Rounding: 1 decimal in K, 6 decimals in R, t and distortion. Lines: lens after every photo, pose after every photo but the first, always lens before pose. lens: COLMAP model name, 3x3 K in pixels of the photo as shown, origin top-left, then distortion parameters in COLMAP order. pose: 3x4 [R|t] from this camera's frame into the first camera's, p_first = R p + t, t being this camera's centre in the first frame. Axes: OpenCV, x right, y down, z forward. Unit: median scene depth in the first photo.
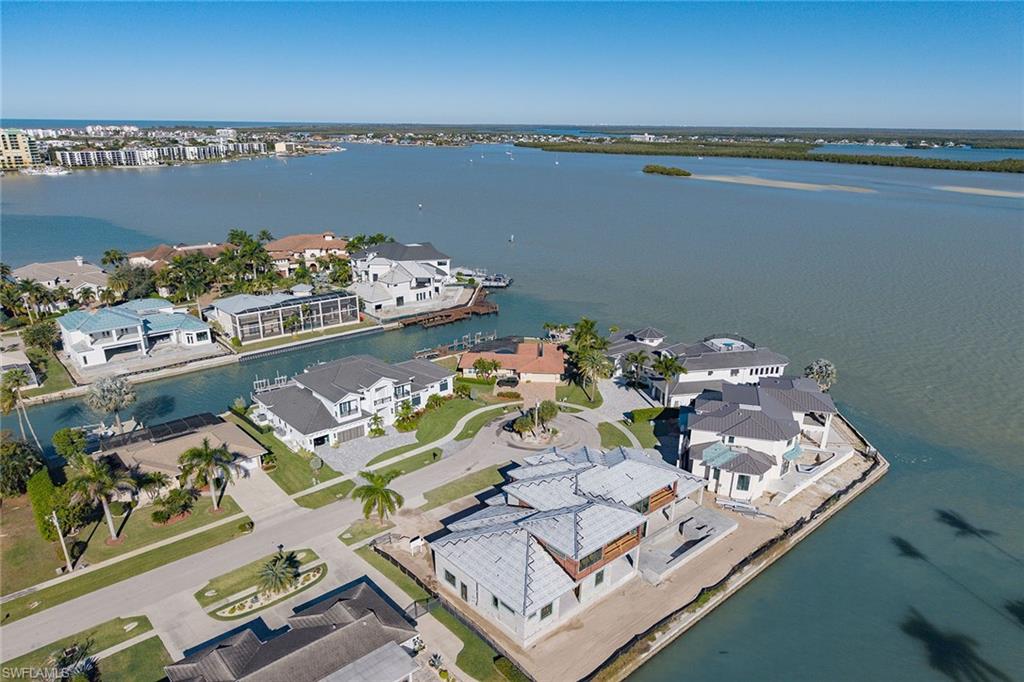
lens RADIAL K [[688.2, 0, 515.0], [0, 688.2, 355.3], [0, 0, 1]] dist [0.040412, -0.060140]
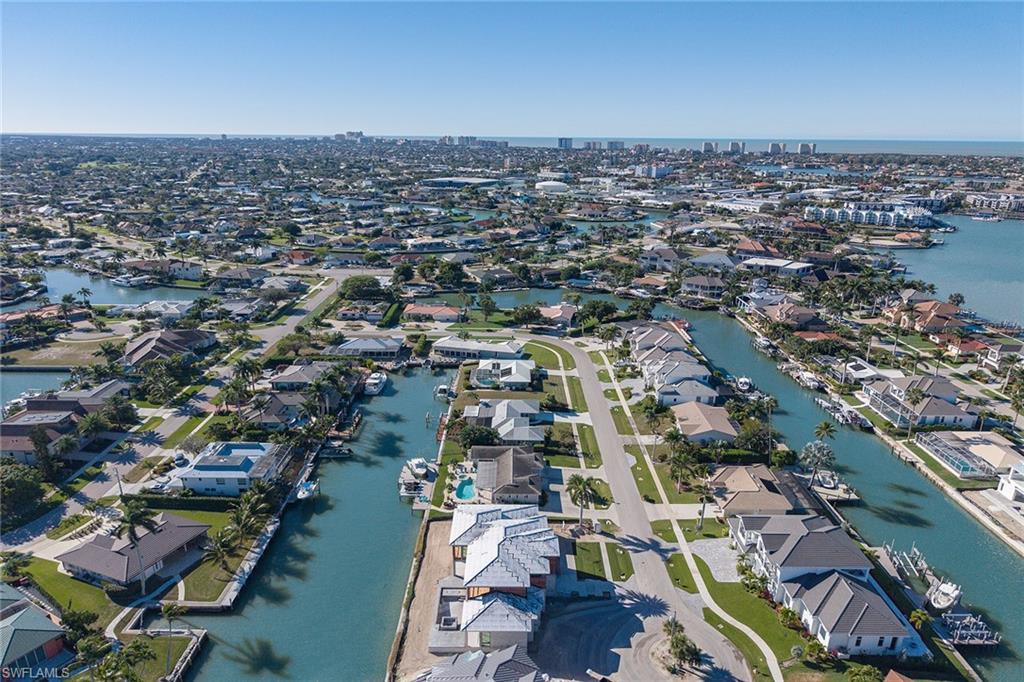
lens RADIAL K [[673.6, 0, 515.7], [0, 673.6, 386.7], [0, 0, 1]] dist [0.055536, -0.055831]
pose [[-0.655868, 0.244756, -0.714095, 0.651207], [-0.261999, 0.813365, 0.519416, -0.522459], [0.707950, 0.527761, -0.469334, 0.975295]]
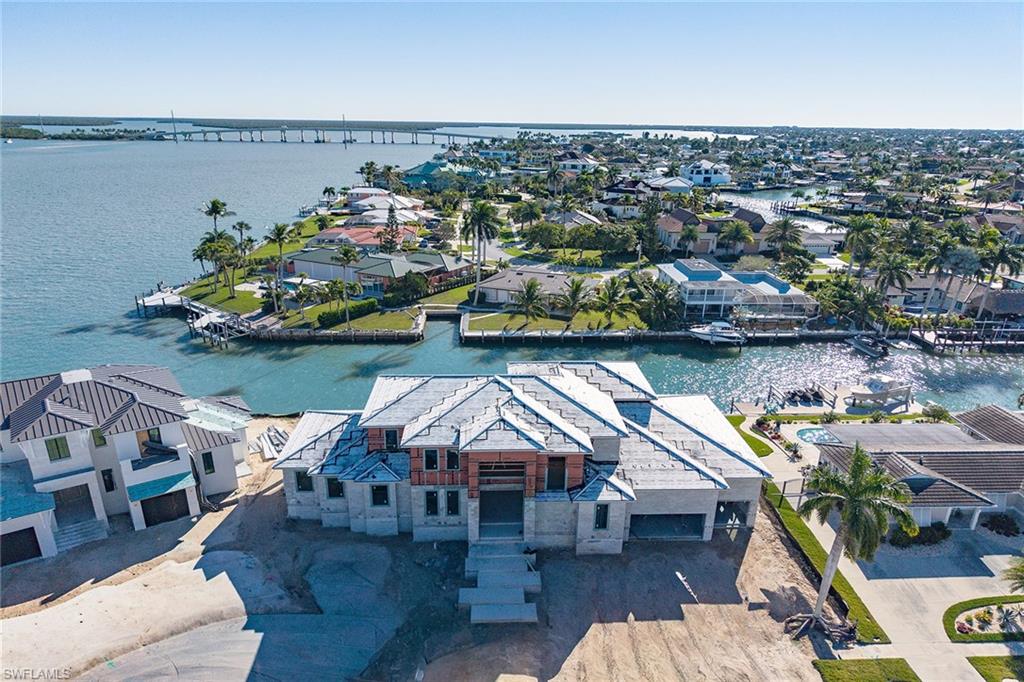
lens RADIAL K [[673.3, 0, 517.9], [0, 673.3, 392.0], [0, 0, 1]] dist [0.059489, -0.083945]
pose [[-0.779296, -0.253681, 0.573013, -0.170277], [0.178570, 0.786591, 0.591090, -0.126392], [-0.600676, 0.562957, -0.567687, 0.882139]]
